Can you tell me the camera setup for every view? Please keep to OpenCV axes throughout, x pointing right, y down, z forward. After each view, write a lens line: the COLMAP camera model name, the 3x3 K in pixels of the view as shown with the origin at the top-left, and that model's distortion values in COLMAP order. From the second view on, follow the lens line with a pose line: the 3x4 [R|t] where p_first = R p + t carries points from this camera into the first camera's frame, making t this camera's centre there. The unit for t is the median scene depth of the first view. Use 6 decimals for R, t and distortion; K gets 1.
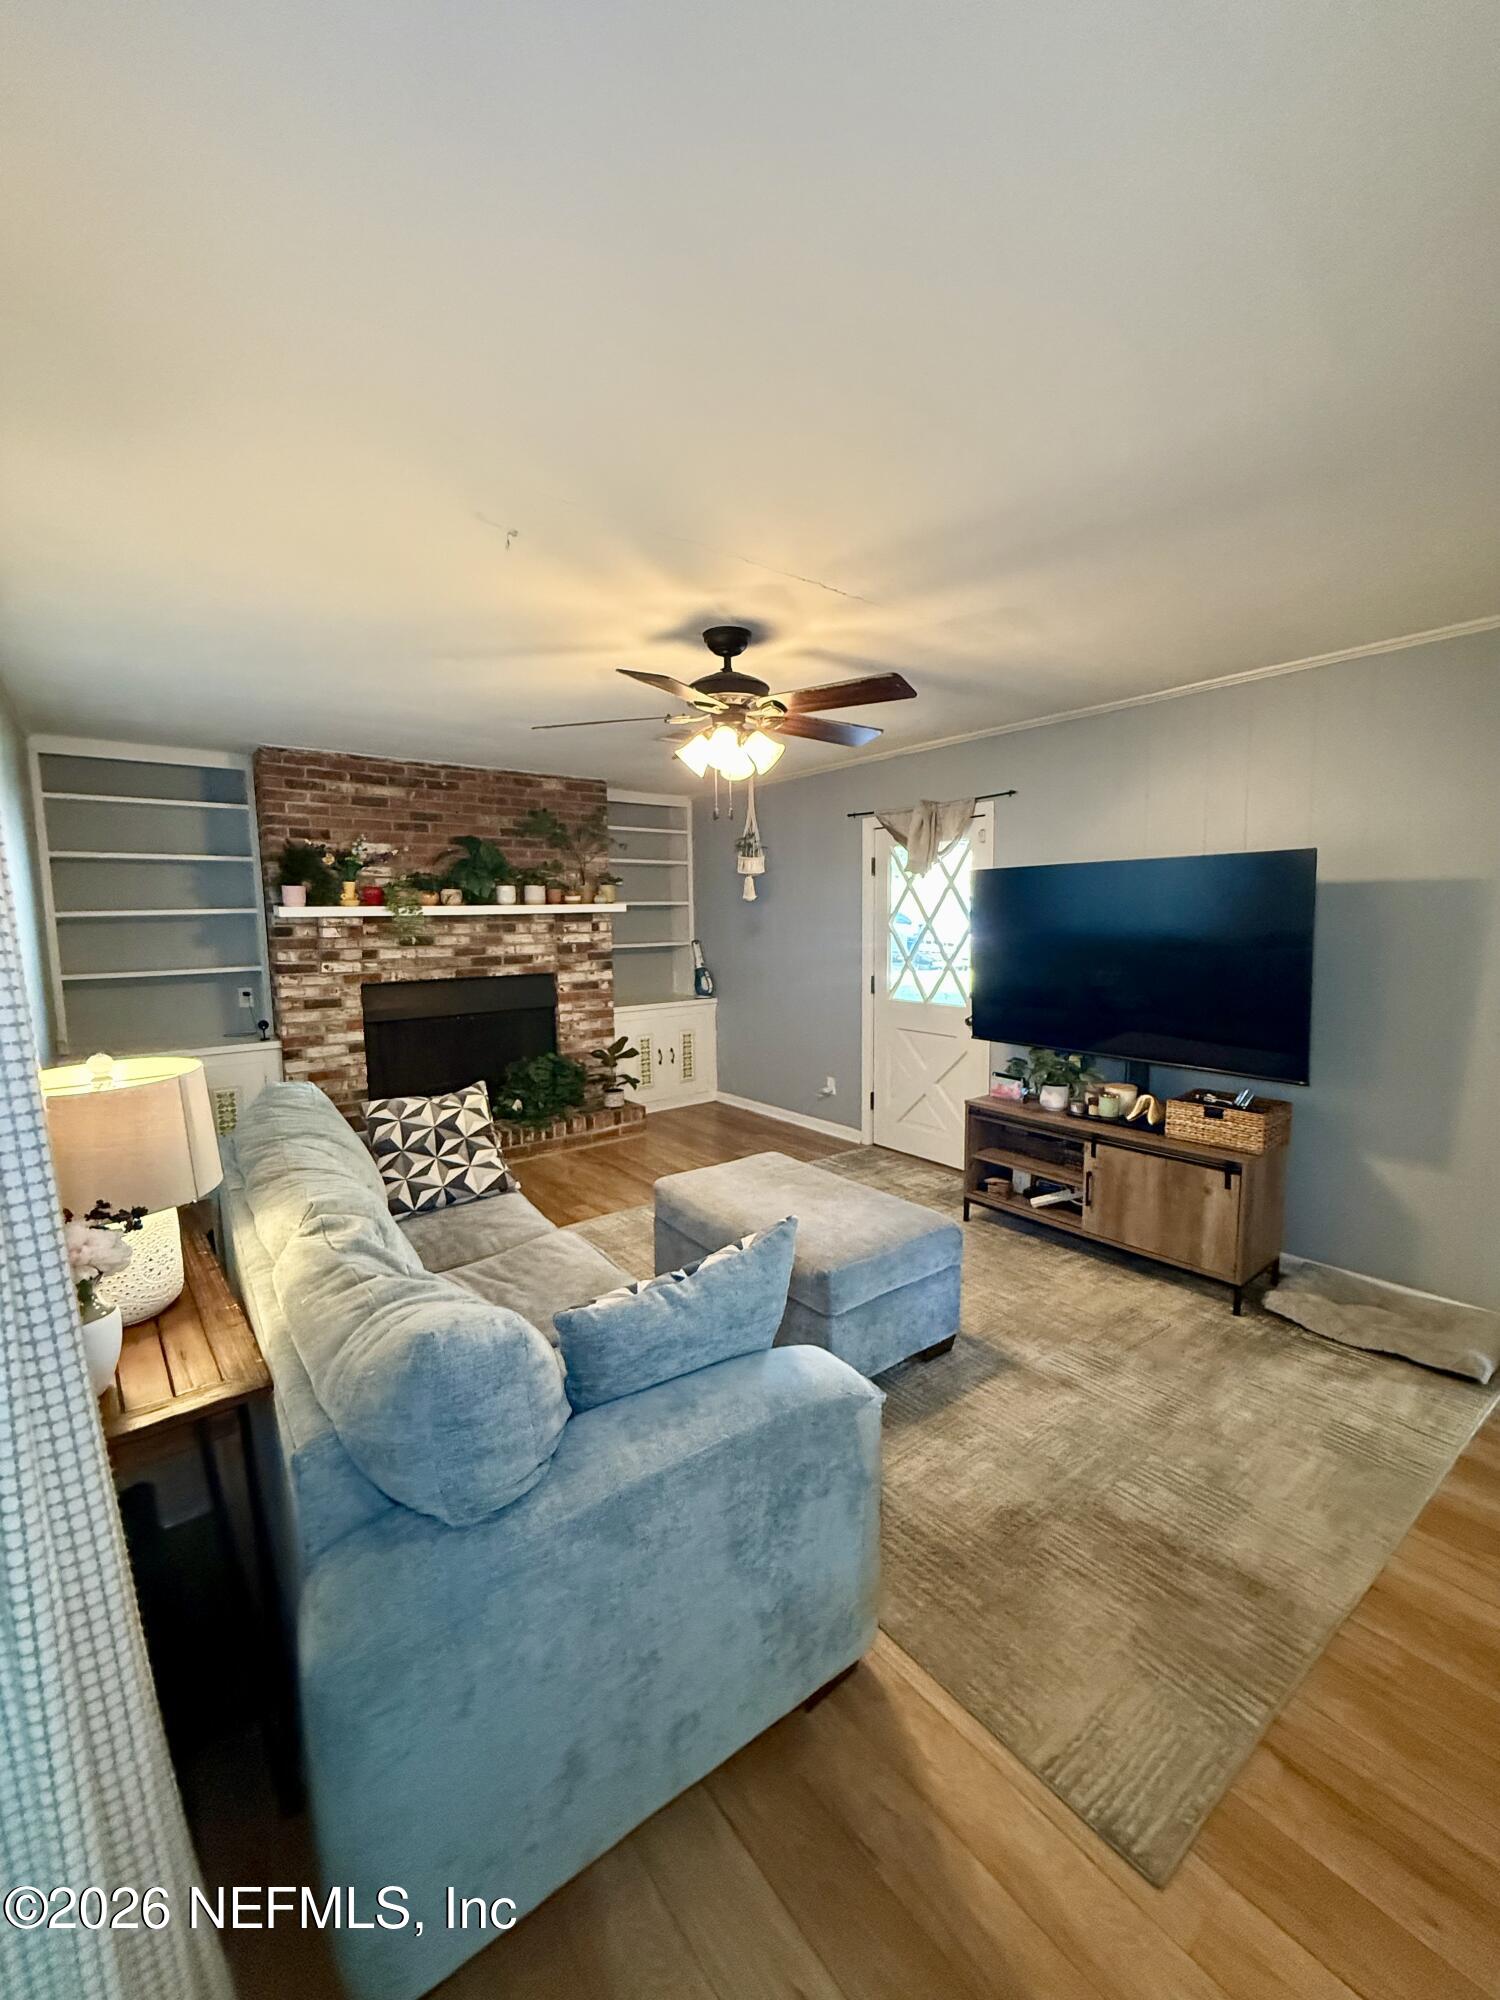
lens RADIAL K [[794.8, 0, 749.1], [0, 794.8, 995.8], [0, 0, 1]] dist [-0.000006, -0.000117]
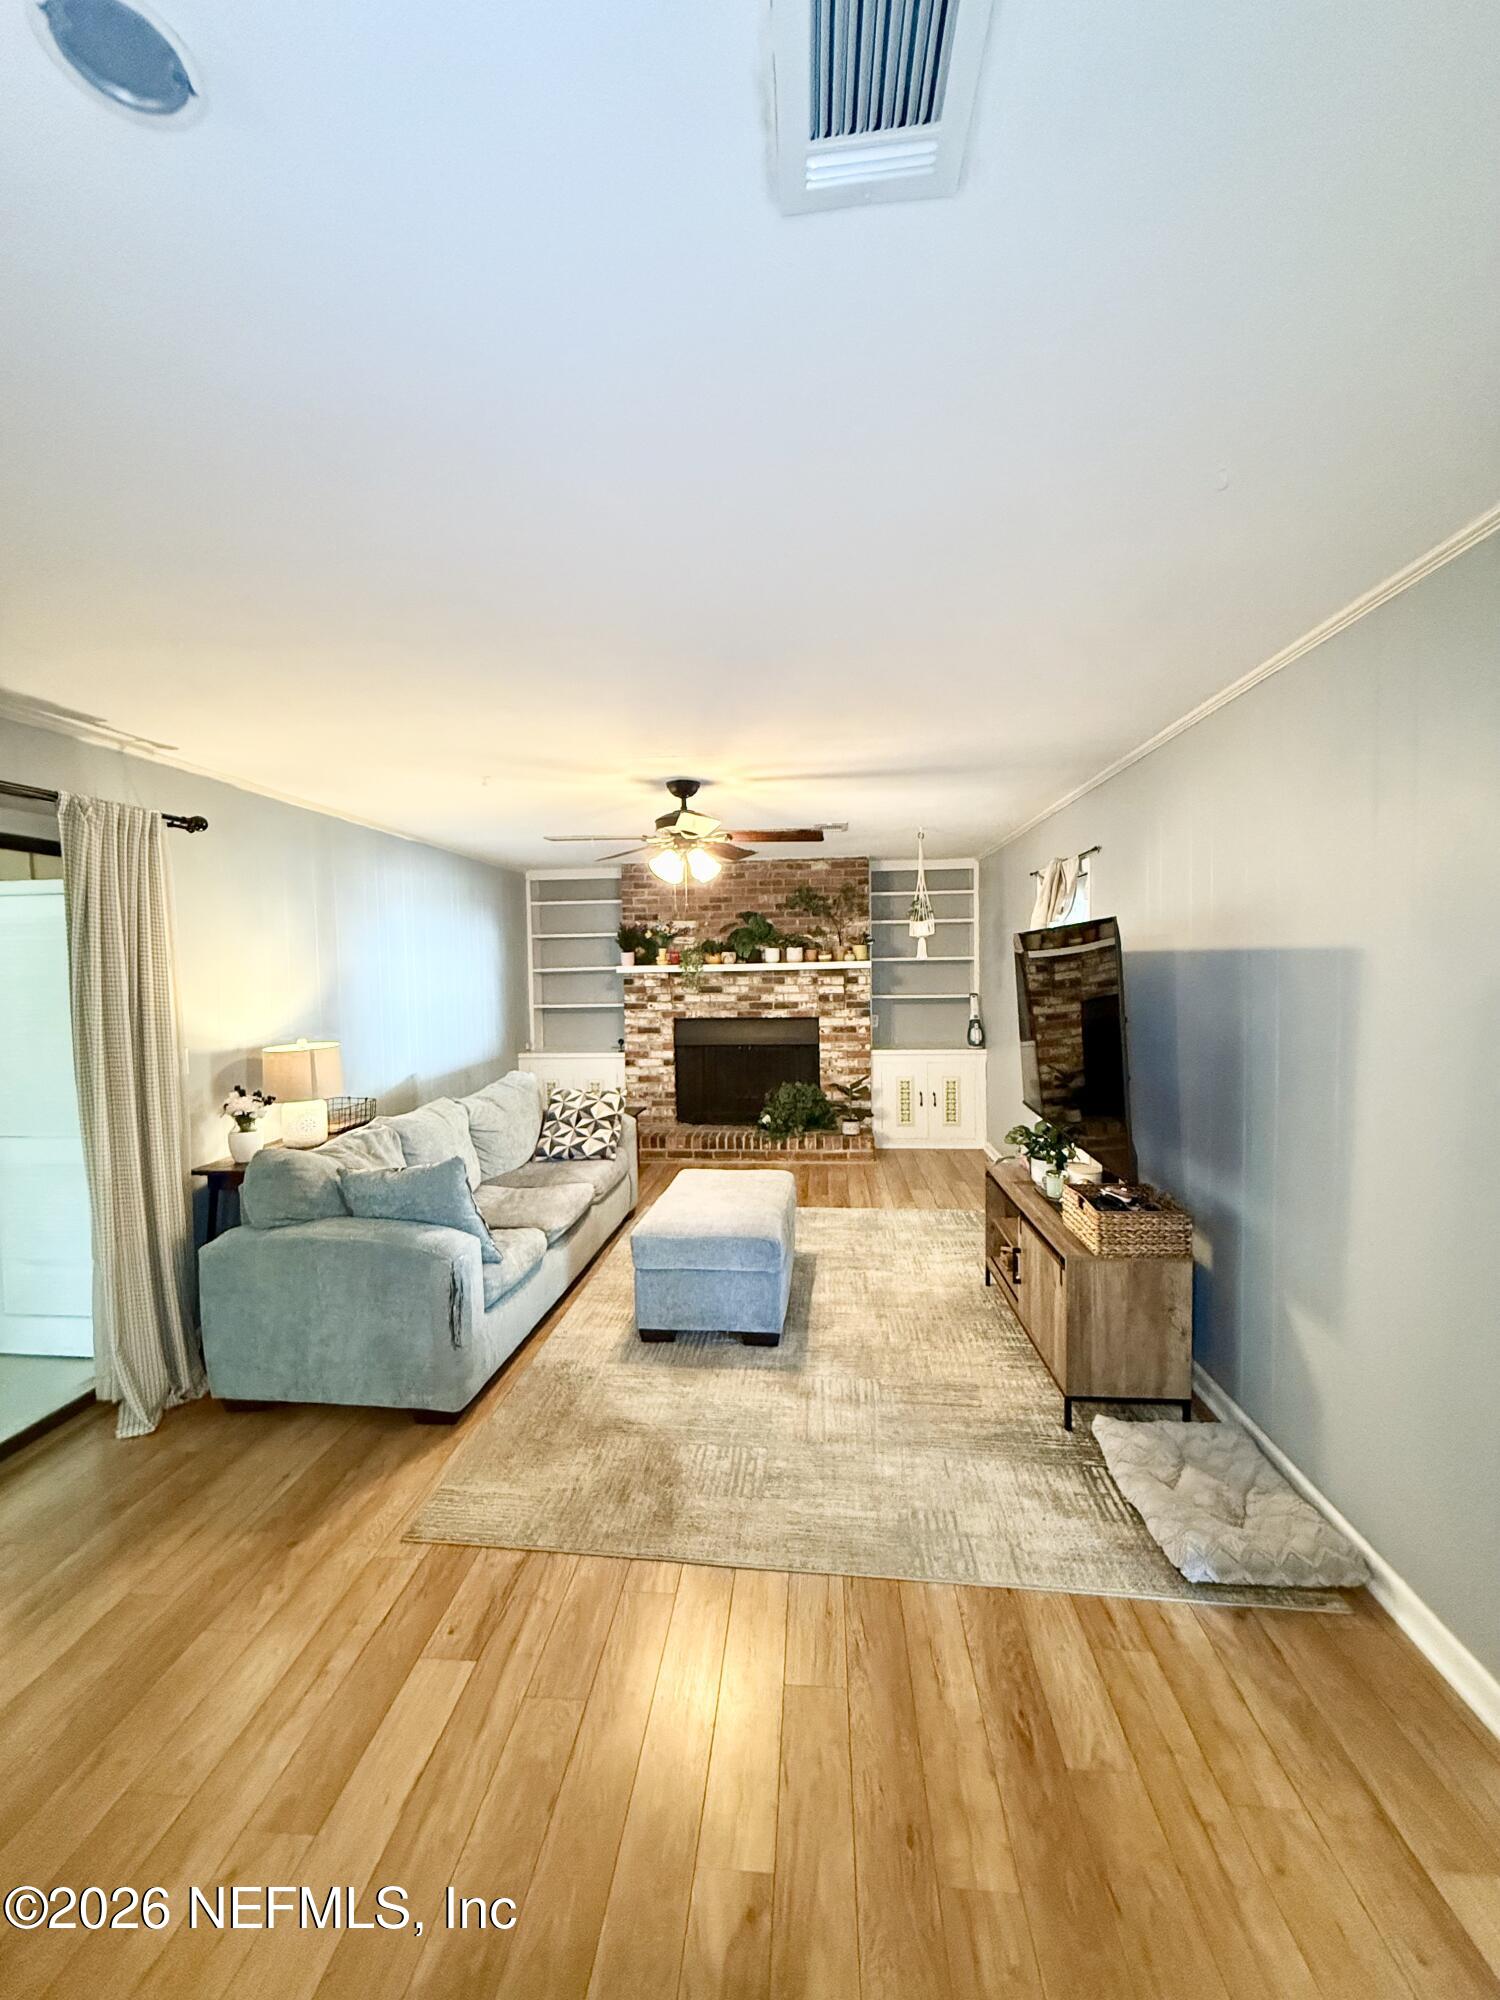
lens RADIAL K [[794.8, 0, 749.1], [0, 794.8, 995.8], [0, 0, 1]] dist [-0.000006, -0.000117]
pose [[0.729635, 0.028755, -0.683232, 0.568617], [-0.064432, 0.997562, -0.026823, -0.024830], [0.680795, 0.063593, 0.729708, 0.037940]]
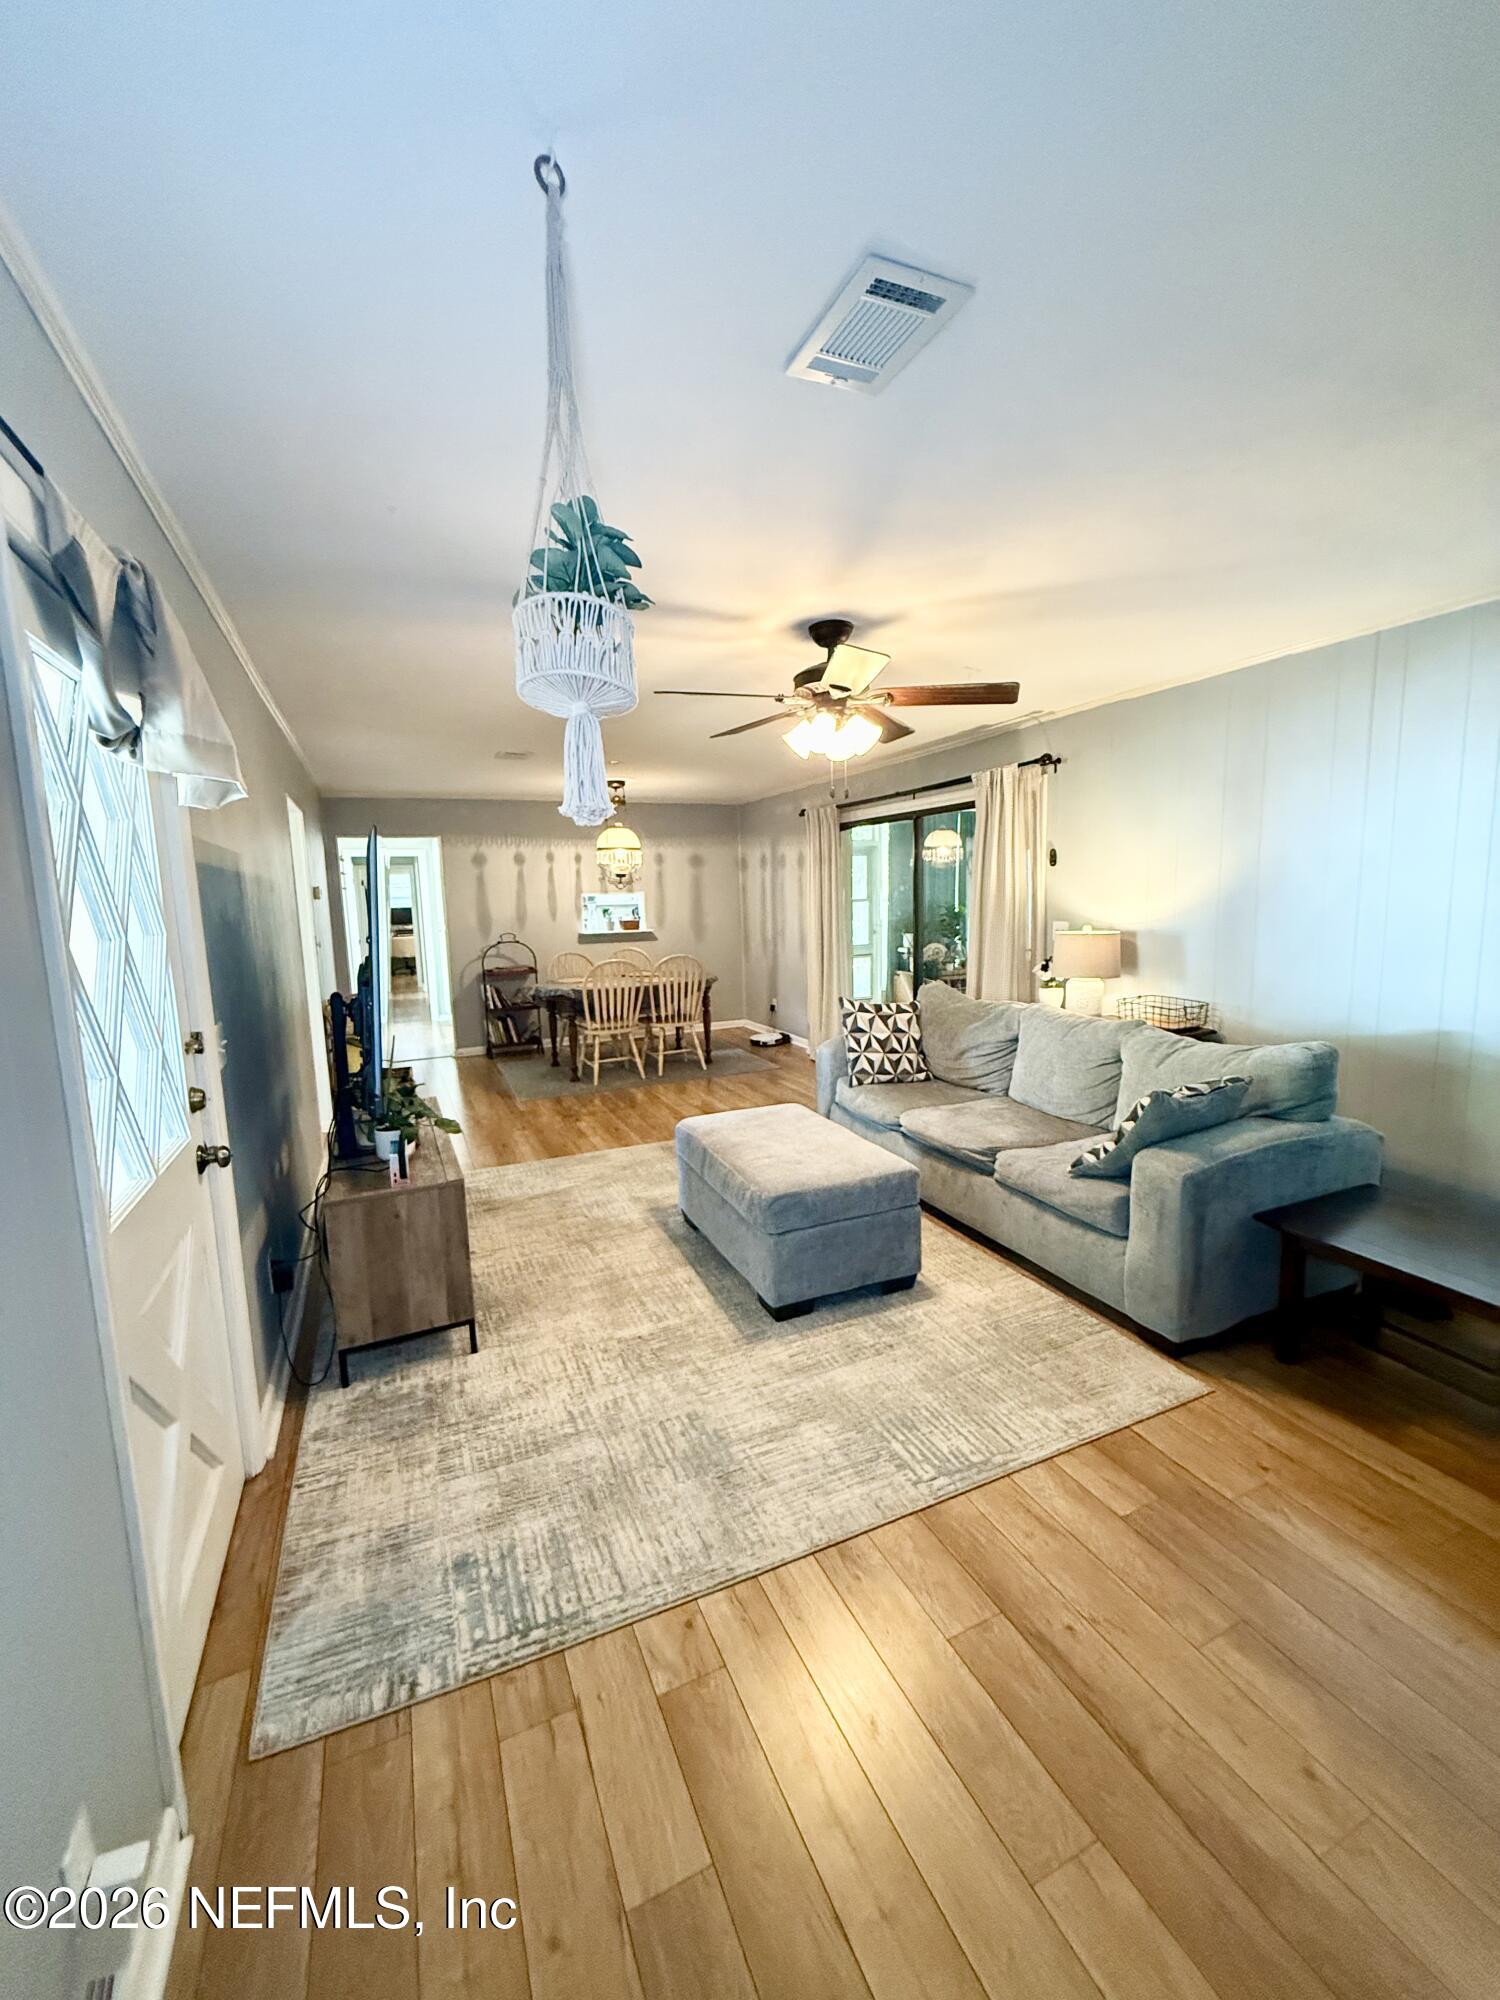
lens RADIAL K [[794.8, 0, 749.1], [0, 794.8, 995.8], [0, 0, 1]] dist [-0.000006, -0.000117]
pose [[-0.970825, 0.014681, 0.239337, -0.100374], [0.070996, 0.970970, 0.228422, -0.123734], [-0.229036, 0.238750, -0.943685, 1.195950]]
